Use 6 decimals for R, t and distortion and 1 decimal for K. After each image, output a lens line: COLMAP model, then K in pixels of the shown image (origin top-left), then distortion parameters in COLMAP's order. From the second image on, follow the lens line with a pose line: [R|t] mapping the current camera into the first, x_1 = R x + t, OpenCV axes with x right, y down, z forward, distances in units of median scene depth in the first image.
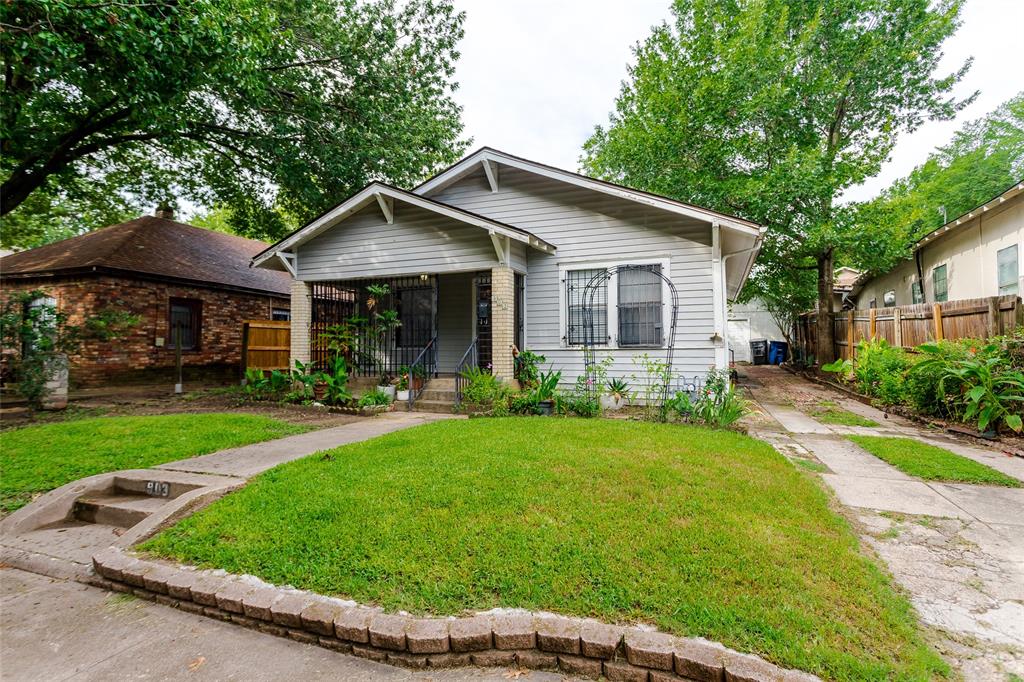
lens RADIAL K [[486.9, 0, 512.2], [0, 486.9, 290.2], [0, 0, 1]] dist [-0.001508, -0.000180]
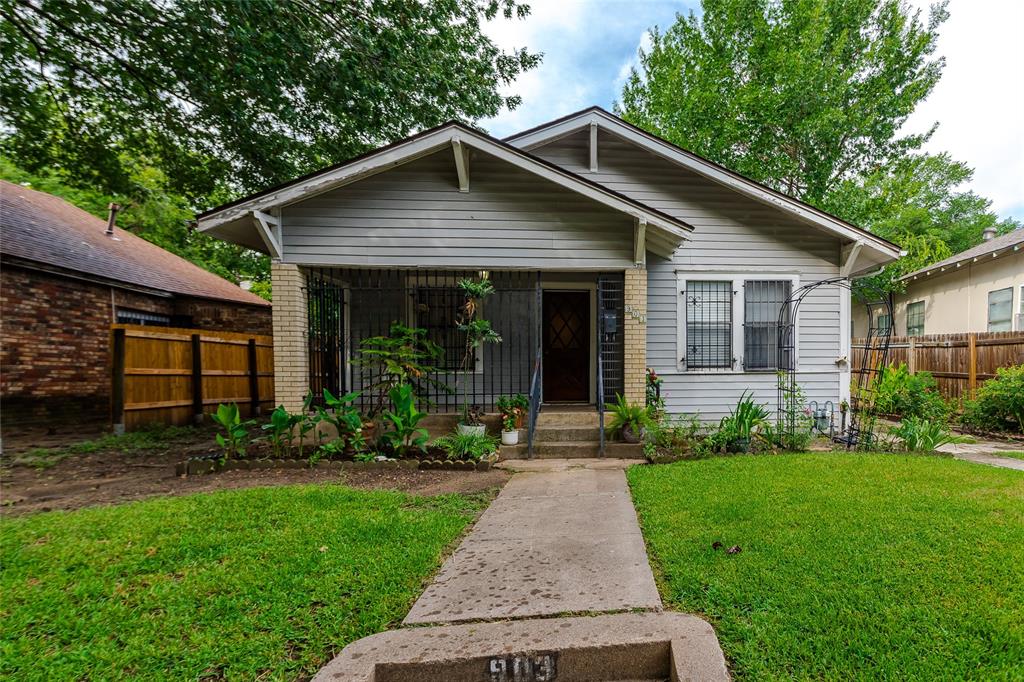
lens RADIAL K [[507.0, 0, 512.0], [0, 507.0, 360.8], [0, 0, 1]] dist [0.002257, 0.000911]
pose [[0.897254, 0.009717, 0.441408, -0.540497], [-0.053205, 0.994852, 0.086249, 0.037969], [-0.438297, -0.100872, 0.893152, 0.334511]]
